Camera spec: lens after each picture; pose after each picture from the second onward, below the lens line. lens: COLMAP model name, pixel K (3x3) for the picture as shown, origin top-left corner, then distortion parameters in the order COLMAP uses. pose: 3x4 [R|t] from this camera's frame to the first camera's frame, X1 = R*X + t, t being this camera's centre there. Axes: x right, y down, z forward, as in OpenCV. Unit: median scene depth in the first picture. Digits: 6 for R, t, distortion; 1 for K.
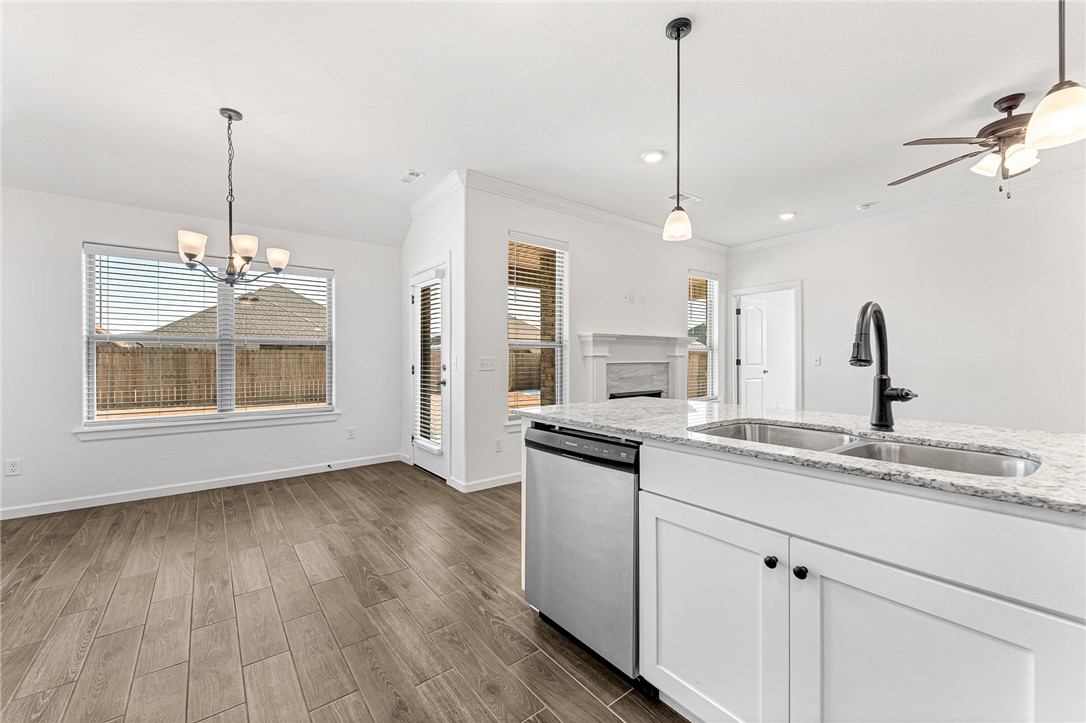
lens RADIAL K [[430.8, 0, 543.0], [0, 430.8, 361.5], [0, 0, 1]] dist [0.001584, 0.000087]
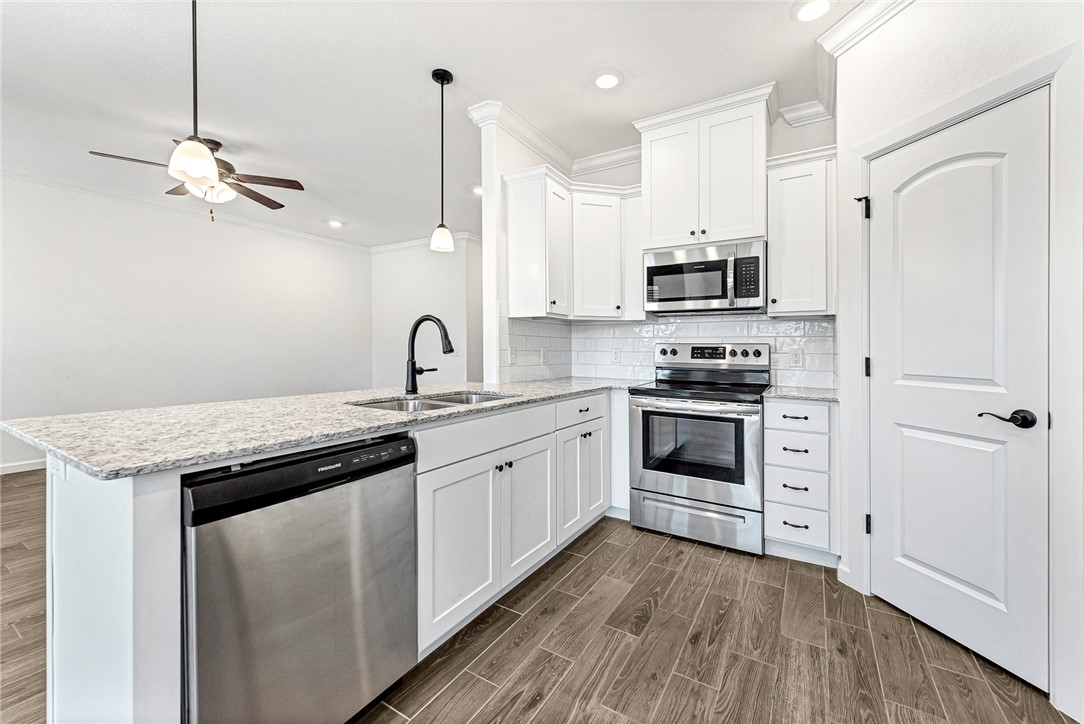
lens RADIAL K [[424.6, 0, 536.9], [0, 424.6, 355.2], [0, 0, 1]] dist [0.008359, -0.000033]
pose [[-0.341945, -0.013216, 0.939627, -0.857124], [-0.004528, 0.999913, 0.012416, -0.005478], [-0.939709, -0.000009, -0.341975, 1.109227]]
